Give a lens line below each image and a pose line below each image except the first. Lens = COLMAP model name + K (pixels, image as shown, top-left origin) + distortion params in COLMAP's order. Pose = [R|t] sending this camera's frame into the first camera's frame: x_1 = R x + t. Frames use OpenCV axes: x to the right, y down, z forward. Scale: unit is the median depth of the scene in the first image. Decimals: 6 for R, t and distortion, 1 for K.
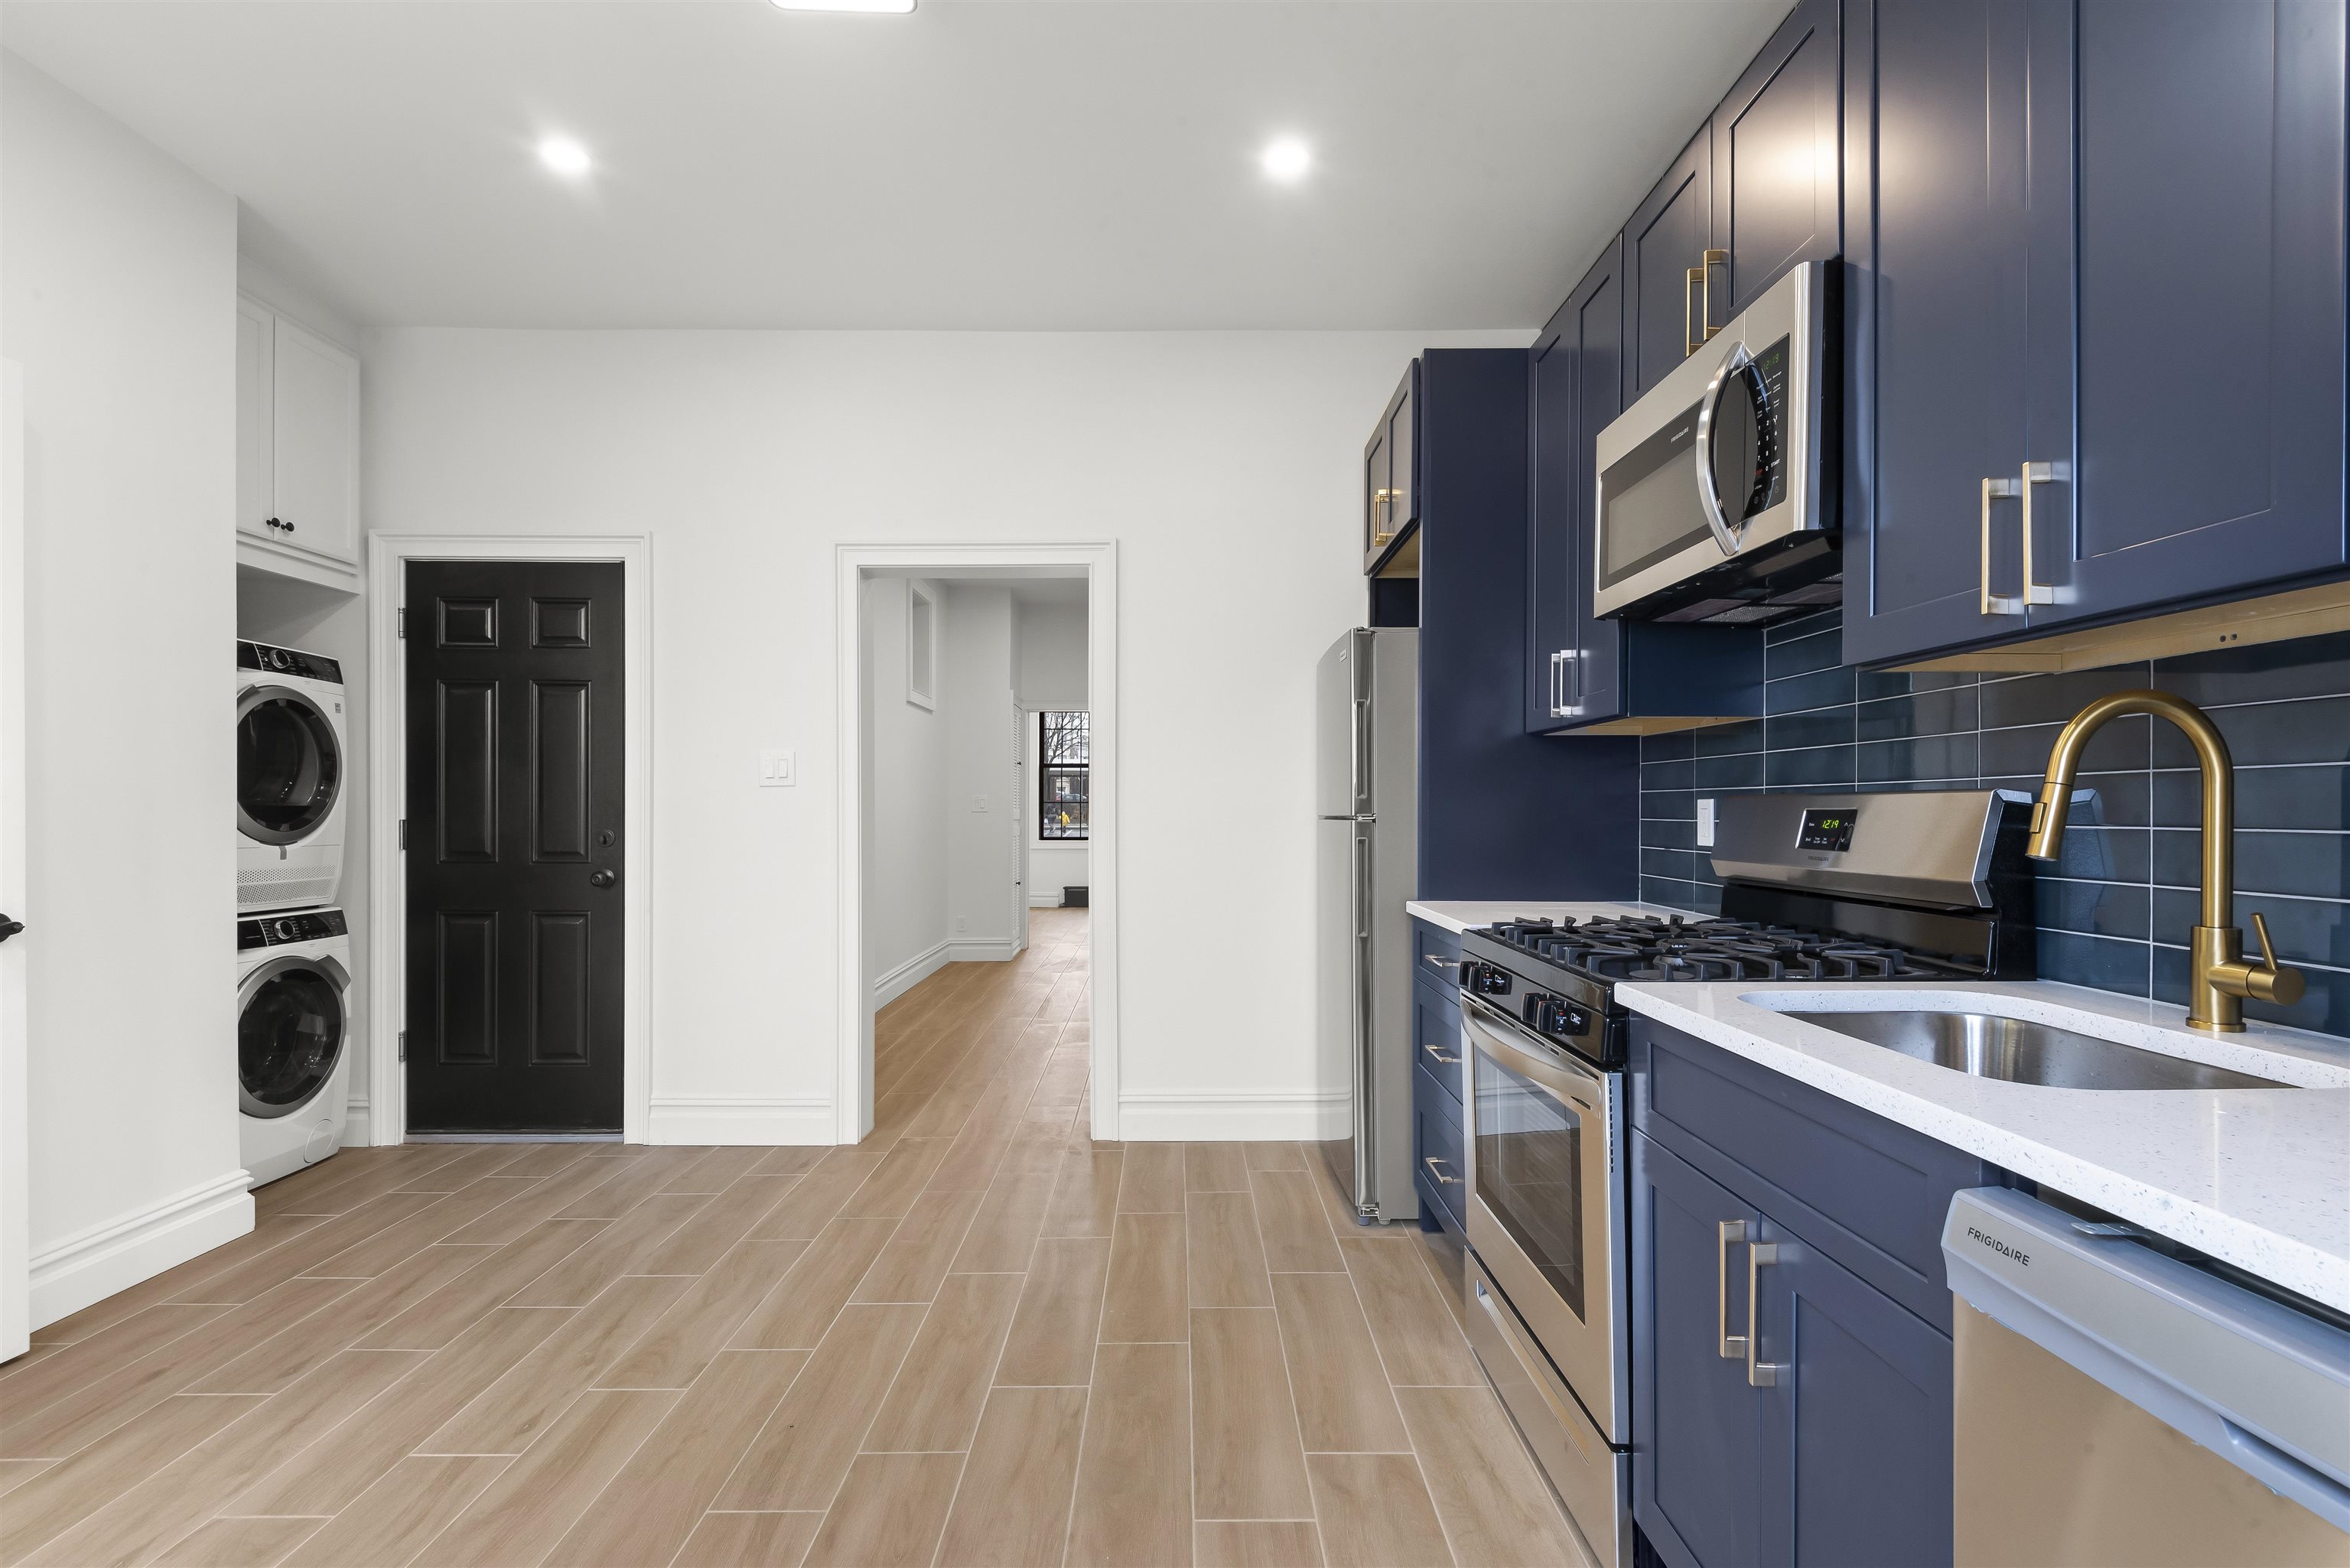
lens RADIAL K [[1068.4, 0, 1186.6], [0, 1068.4, 777.7], [0, 0, 1]] dist [0.035826, -0.020442]
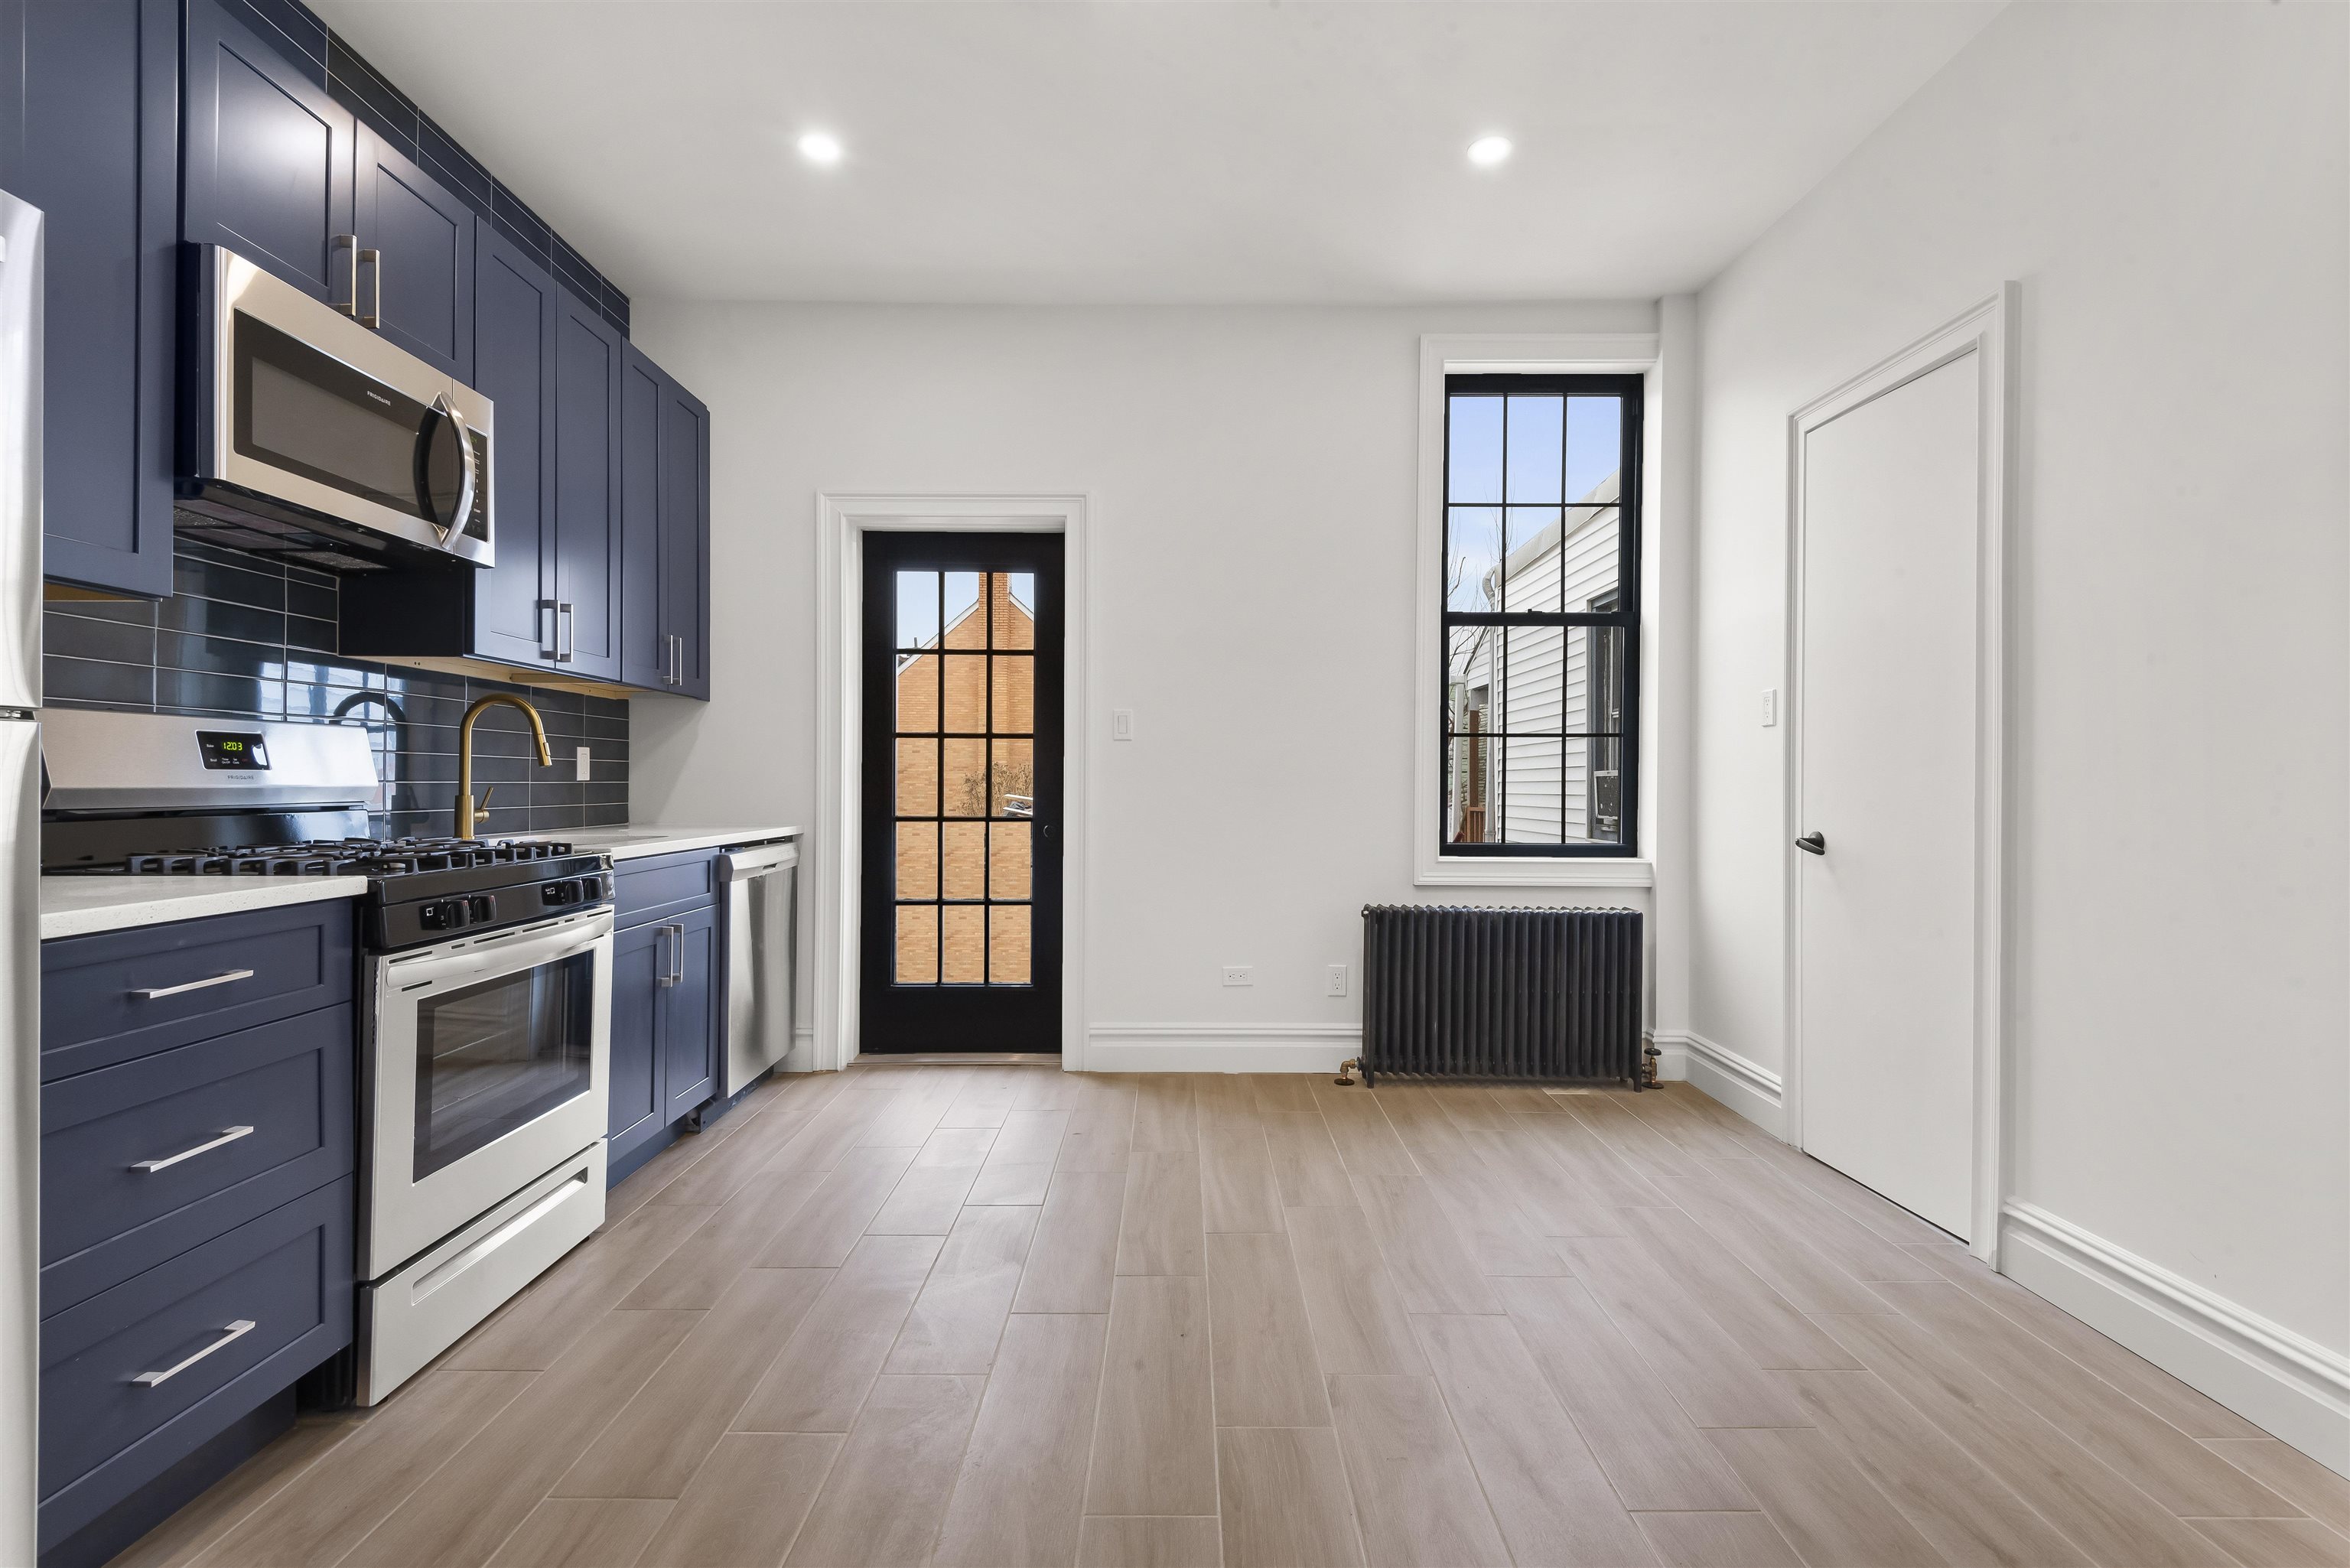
lens RADIAL K [[1068.4, 0, 1186.6], [0, 1068.4, 777.7], [0, 0, 1]] dist [0.035826, -0.020442]
pose [[-0.999975, -0.005774, -0.004073, -0.235875], [-0.005651, 0.999546, -0.029593, 0.063742], [0.004242, -0.029569, -0.999554, 1.326088]]
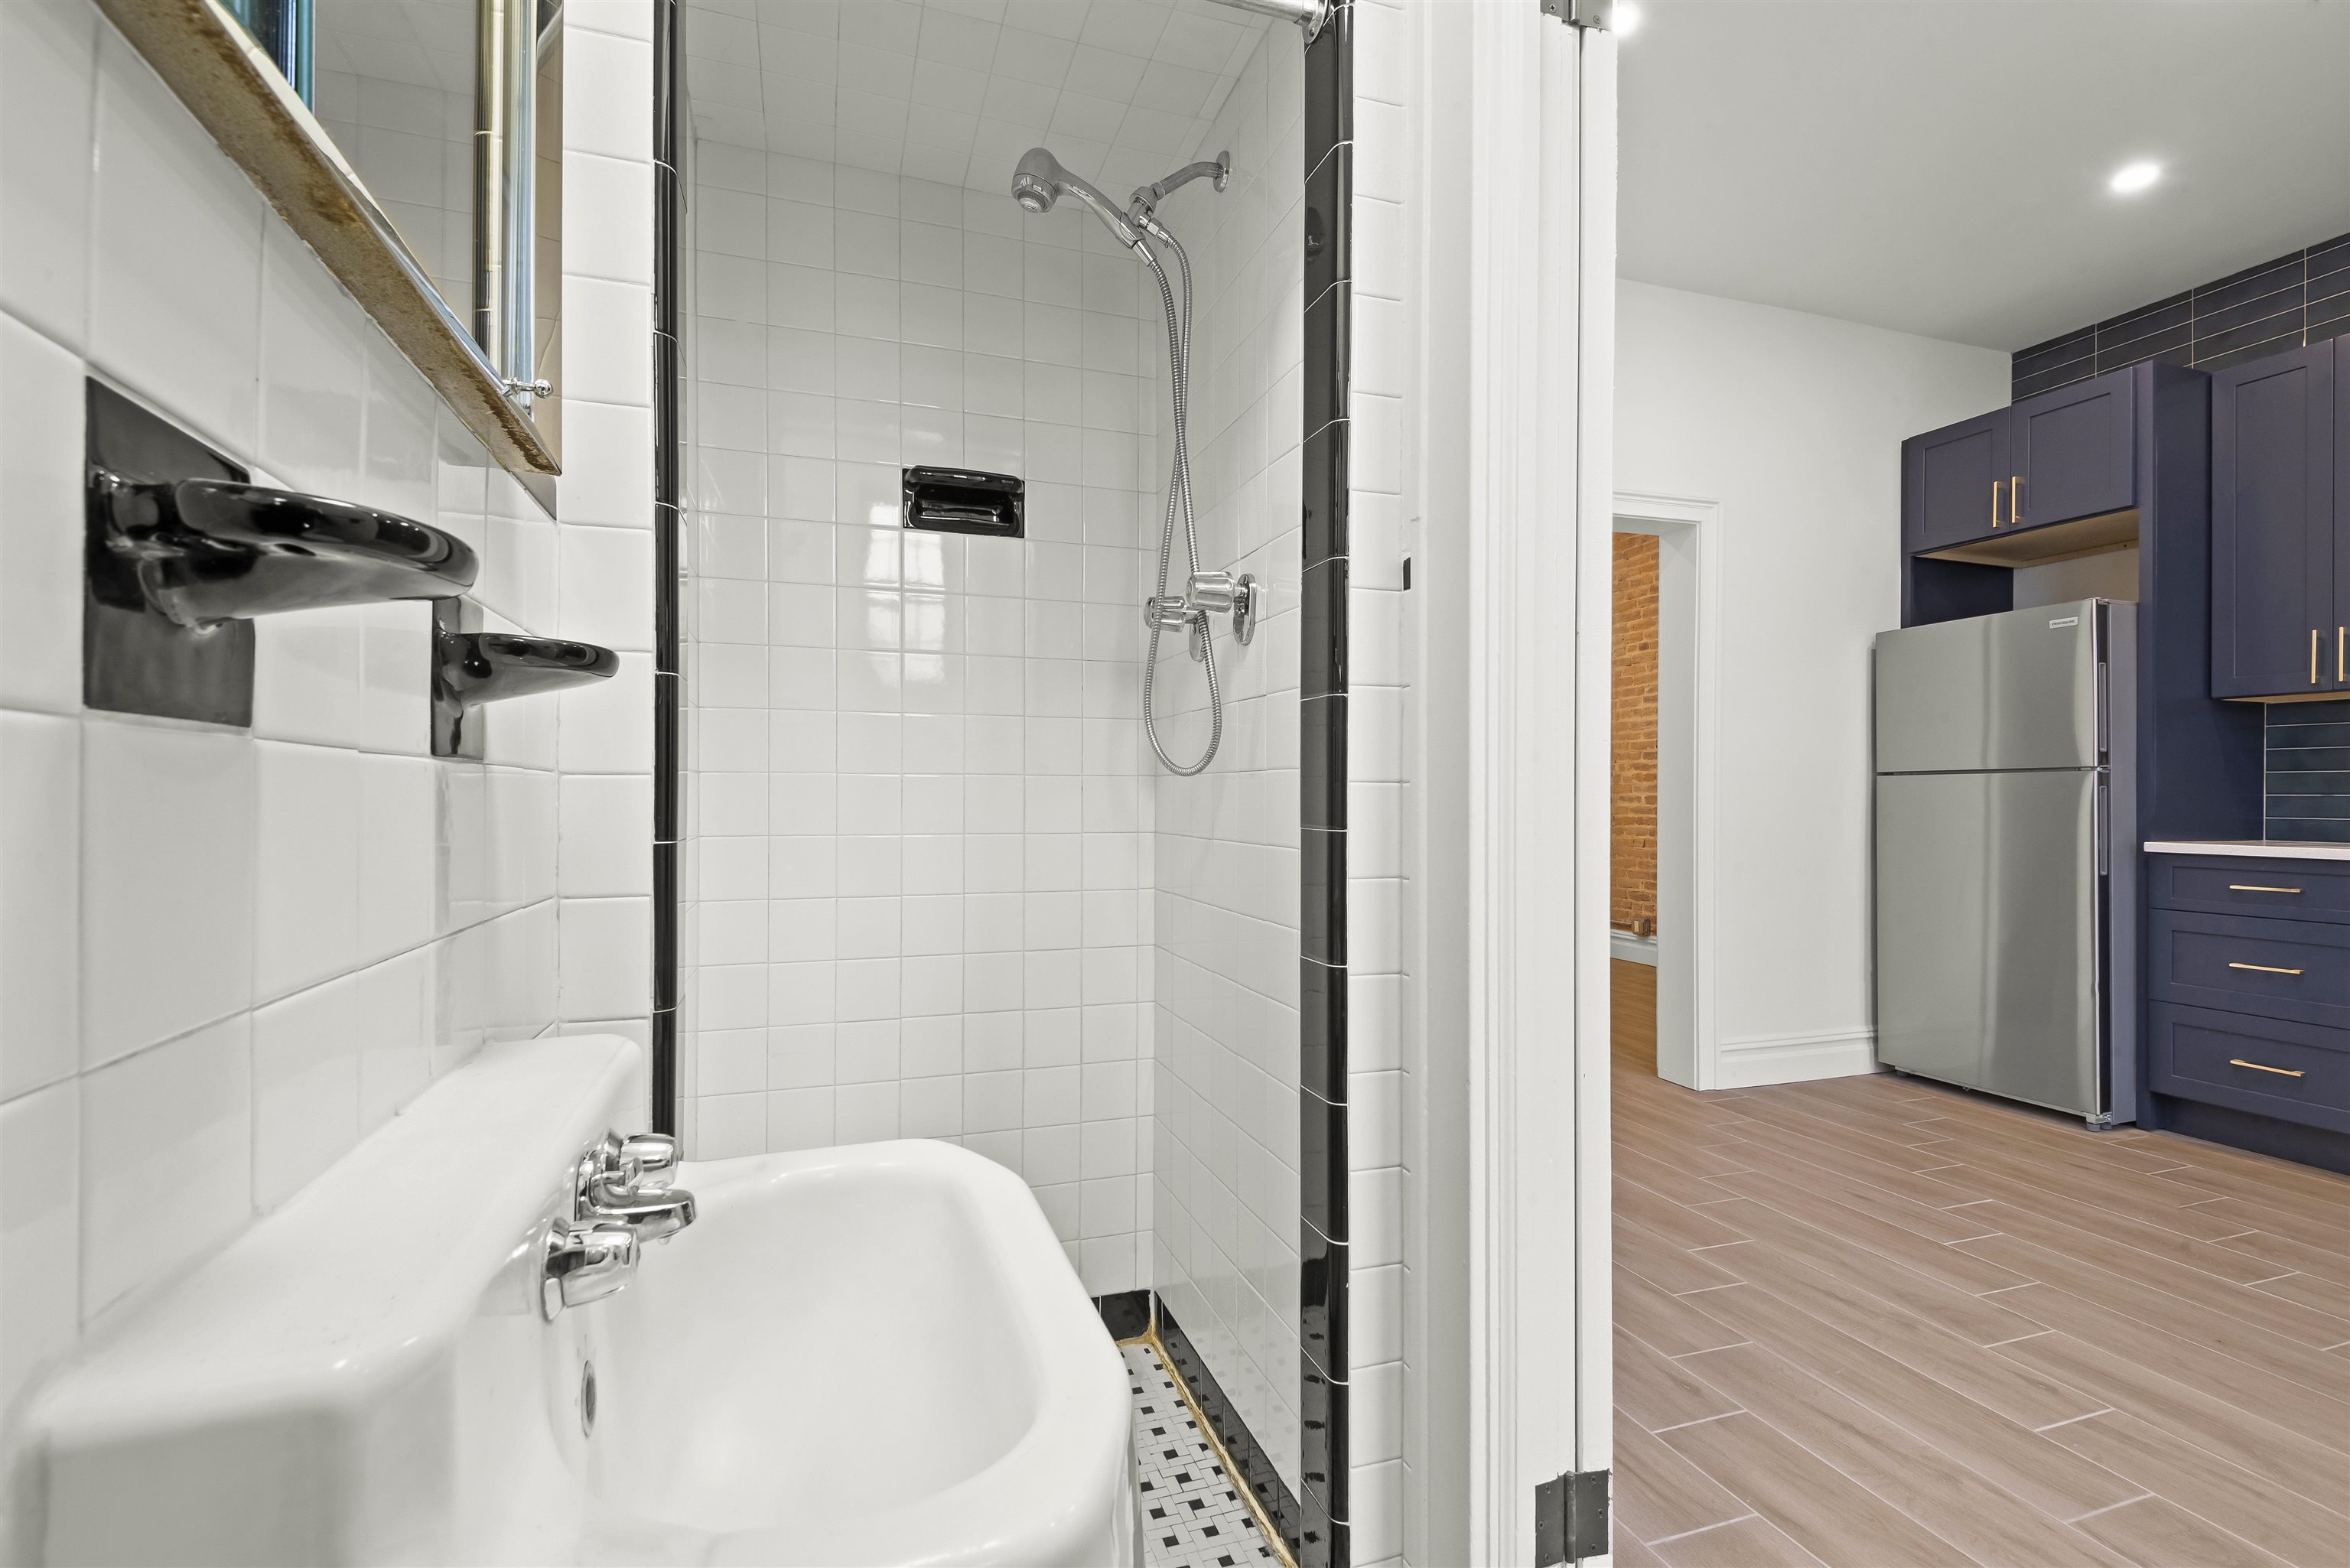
lens RADIAL K [[1068.4, 0, 1186.6], [0, 1068.4, 777.7], [0, 0, 1]] dist [0.035826, -0.020442]
pose [[0.943950, 0.009198, 0.329961, -1.052456], [-0.012179, 0.999902, 0.006968, 0.047730], [-0.329864, -0.010596, 0.943969, 0.235008]]
